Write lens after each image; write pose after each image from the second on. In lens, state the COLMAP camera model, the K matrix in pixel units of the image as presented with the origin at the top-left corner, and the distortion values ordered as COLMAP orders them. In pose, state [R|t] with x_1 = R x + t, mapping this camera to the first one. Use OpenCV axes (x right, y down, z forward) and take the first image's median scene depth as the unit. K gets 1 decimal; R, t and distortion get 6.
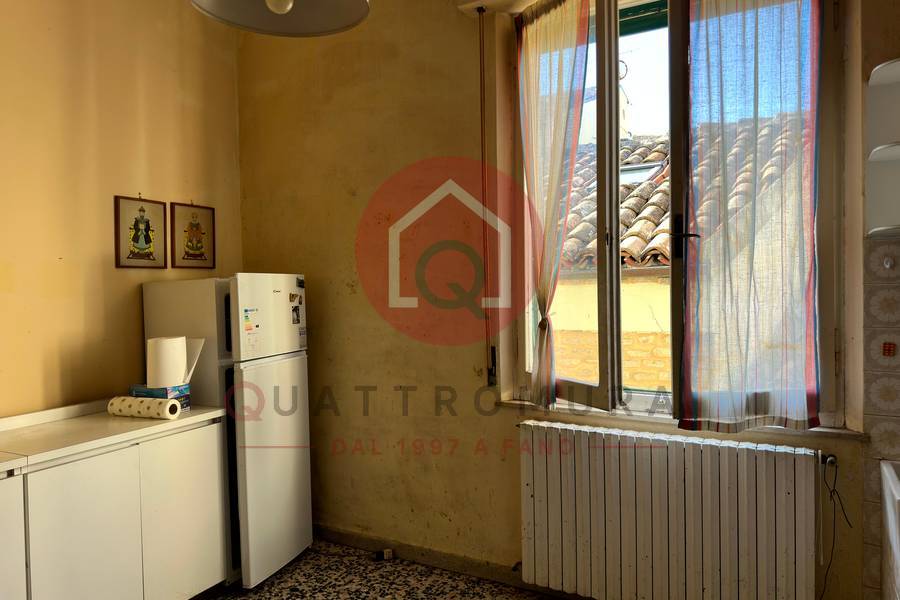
lens RADIAL K [[631.8, 0, 447.1], [0, 631.8, 302.1], [0, 0, 1]] dist [0.073585, -0.108223]
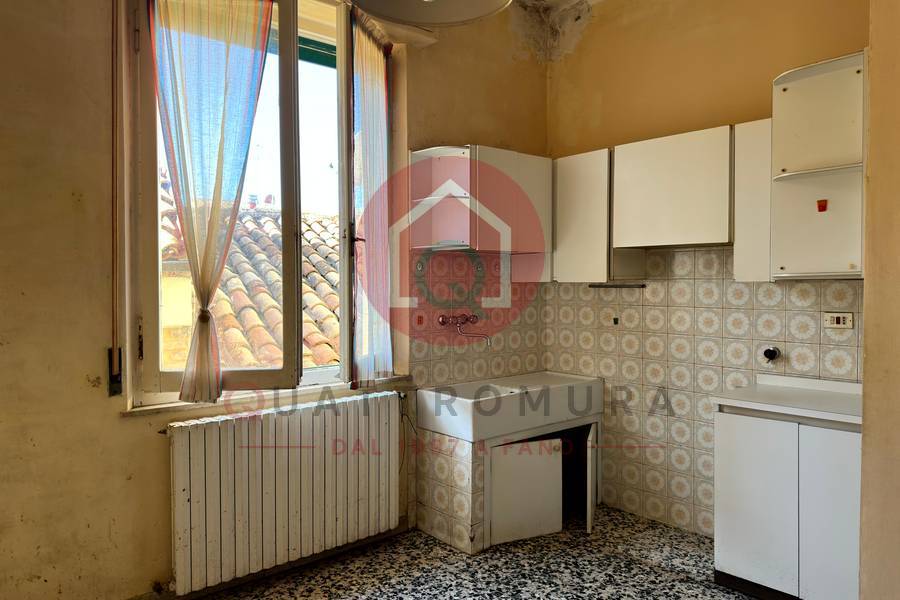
lens RADIAL K [[631.8, 0, 447.1], [0, 631.8, 302.1], [0, 0, 1]] dist [0.073585, -0.108223]
pose [[0.317973, -0.025082, 0.947768, -0.668040], [0.010091, 0.999683, 0.023071, -0.007022], [-0.948046, 0.002228, 0.318126, 0.353675]]
